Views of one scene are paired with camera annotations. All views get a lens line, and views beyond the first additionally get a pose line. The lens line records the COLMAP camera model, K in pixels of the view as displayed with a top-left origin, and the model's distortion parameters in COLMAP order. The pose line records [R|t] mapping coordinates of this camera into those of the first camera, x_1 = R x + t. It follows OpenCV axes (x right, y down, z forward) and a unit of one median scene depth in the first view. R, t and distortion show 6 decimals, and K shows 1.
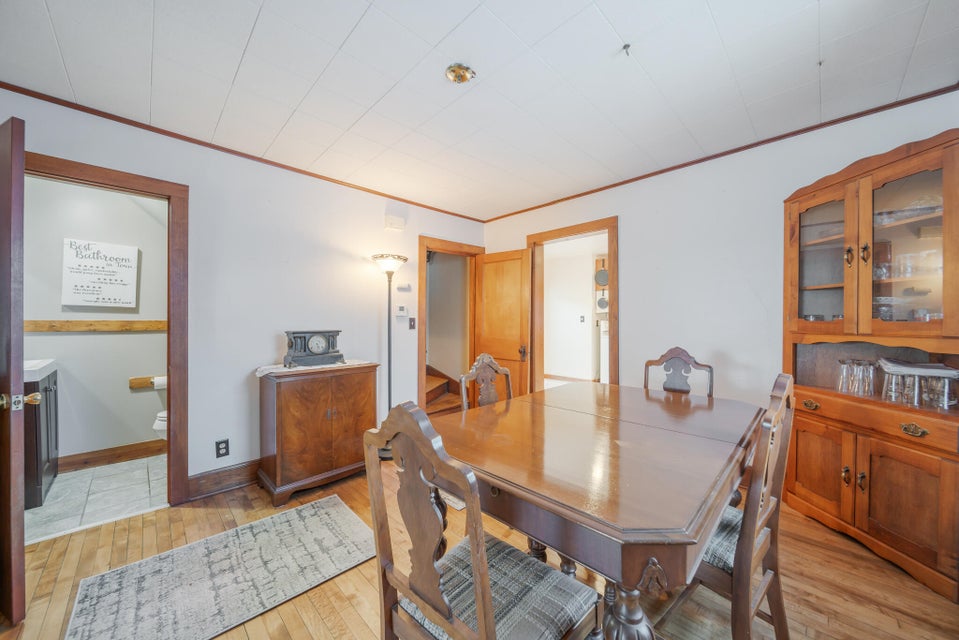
lens RADIAL K [[346.9, 0, 477.5], [0, 346.9, 324.1], [0, 0, 1]] dist [-0.001888, -0.000036]
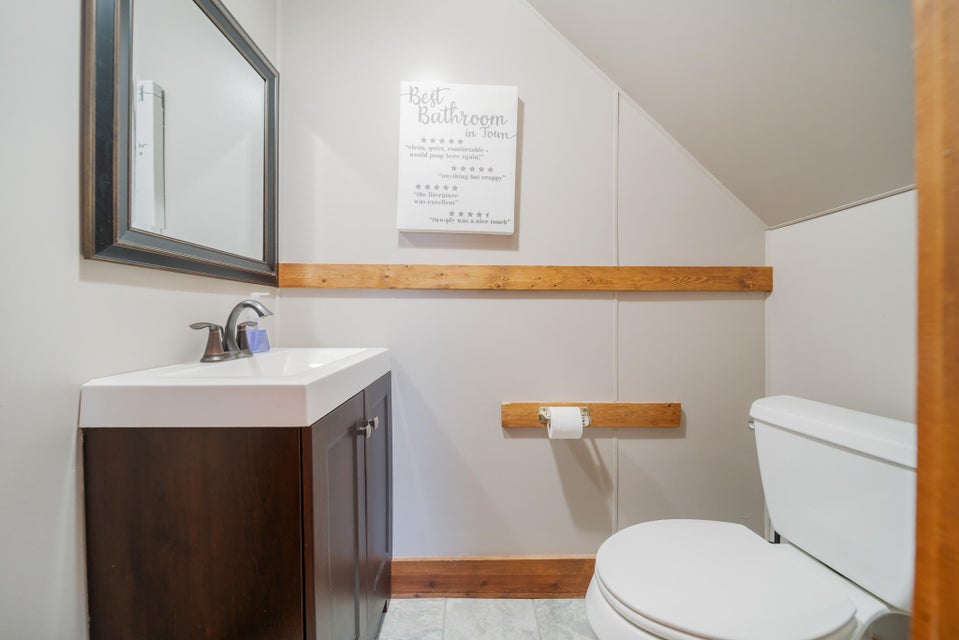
lens RADIAL K [[346.9, 0, 477.5], [0, 346.9, 324.1], [0, 0, 1]] dist [-0.001888, -0.000036]
pose [[0.721940, 0.003877, -0.691945, -0.788518], [-0.002772, 0.999992, 0.002711, 0.064083], [0.691950, -0.000039, 0.721945, 0.723206]]
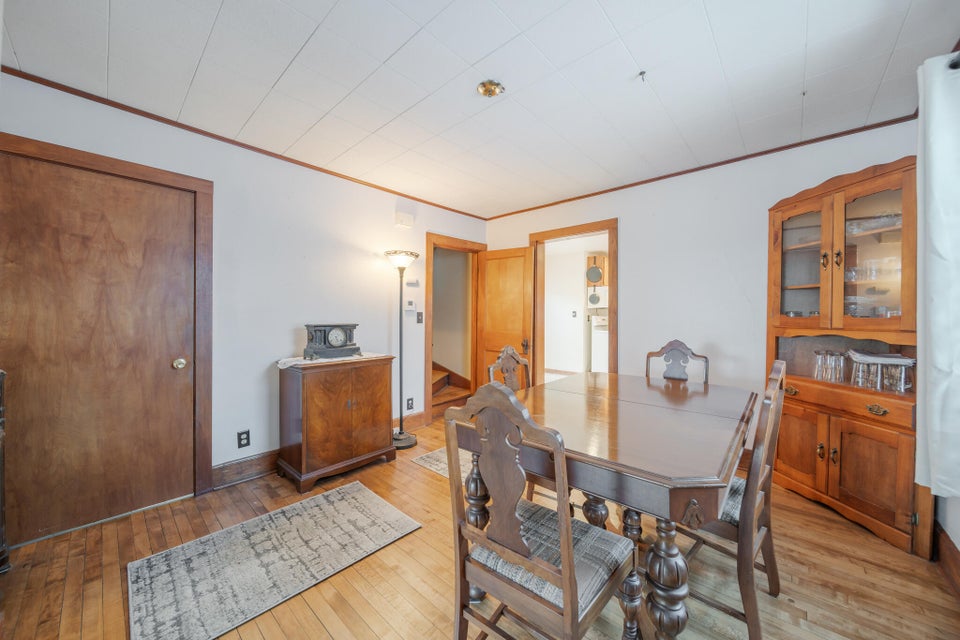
lens RADIAL K [[349.0, 0, 481.7], [0, 349.0, 320.1], [0, 0, 1]] dist [0.000878, -0.000162]
pose [[0.998272, 0.003588, 0.058646, -0.121662], [-0.003852, 0.999983, 0.004394, 0.000601], [-0.058629, -0.004613, 0.998269, -0.085094]]
